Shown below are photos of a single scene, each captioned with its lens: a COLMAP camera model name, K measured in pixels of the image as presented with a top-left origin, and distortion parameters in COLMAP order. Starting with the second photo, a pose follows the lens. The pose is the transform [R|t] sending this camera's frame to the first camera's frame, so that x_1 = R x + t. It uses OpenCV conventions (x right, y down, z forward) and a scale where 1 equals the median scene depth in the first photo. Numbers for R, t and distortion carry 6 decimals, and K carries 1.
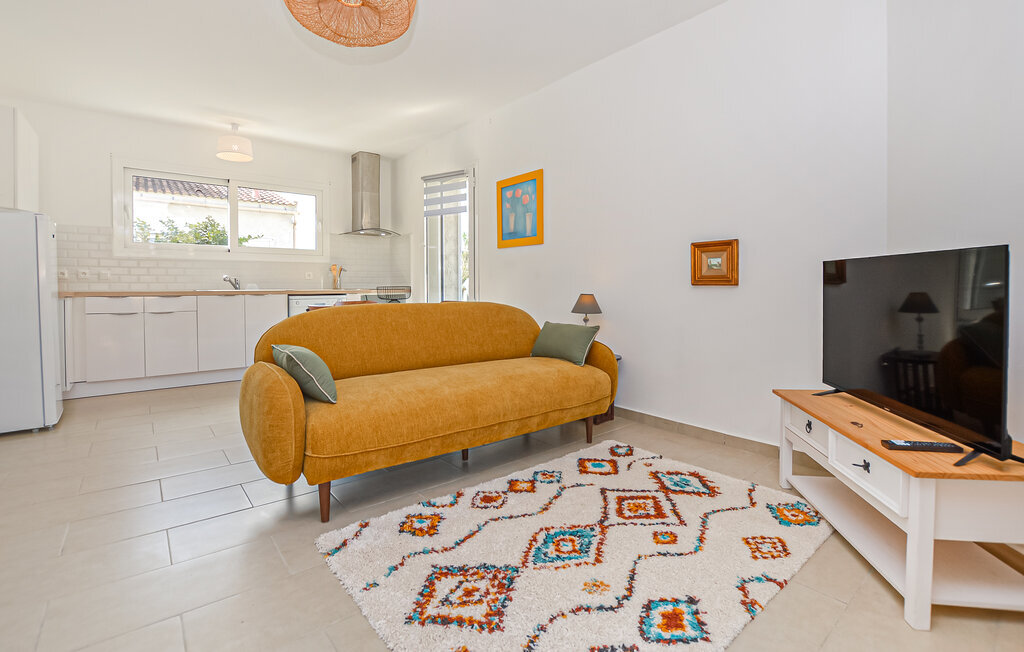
lens RADIAL K [[475.2, 0, 526.7], [0, 475.2, 296.7], [0, 0, 1]] dist [-0.032354, 0.002539]
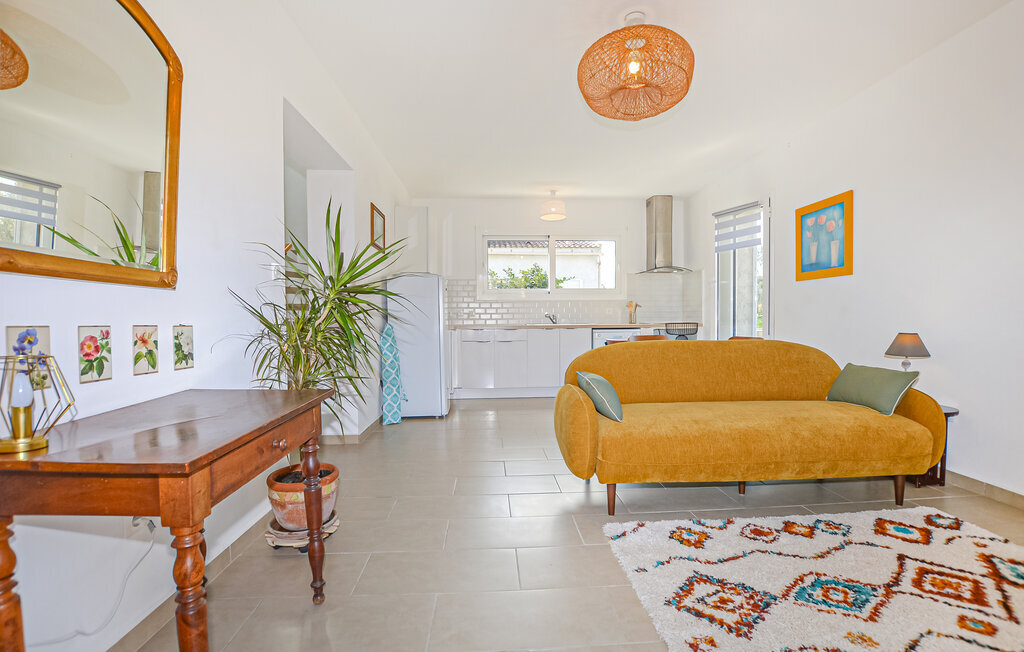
lens RADIAL K [[475.2, 0, 509.7], [0, 475.2, 334.9], [0, 0, 1]] dist [-0.032354, 0.002539]
pose [[0.797156, 0.017221, -0.603528, 0.073490], [-0.006047, 0.999771, 0.020540, -0.018657], [0.603744, -0.012724, 0.797077, -0.112741]]
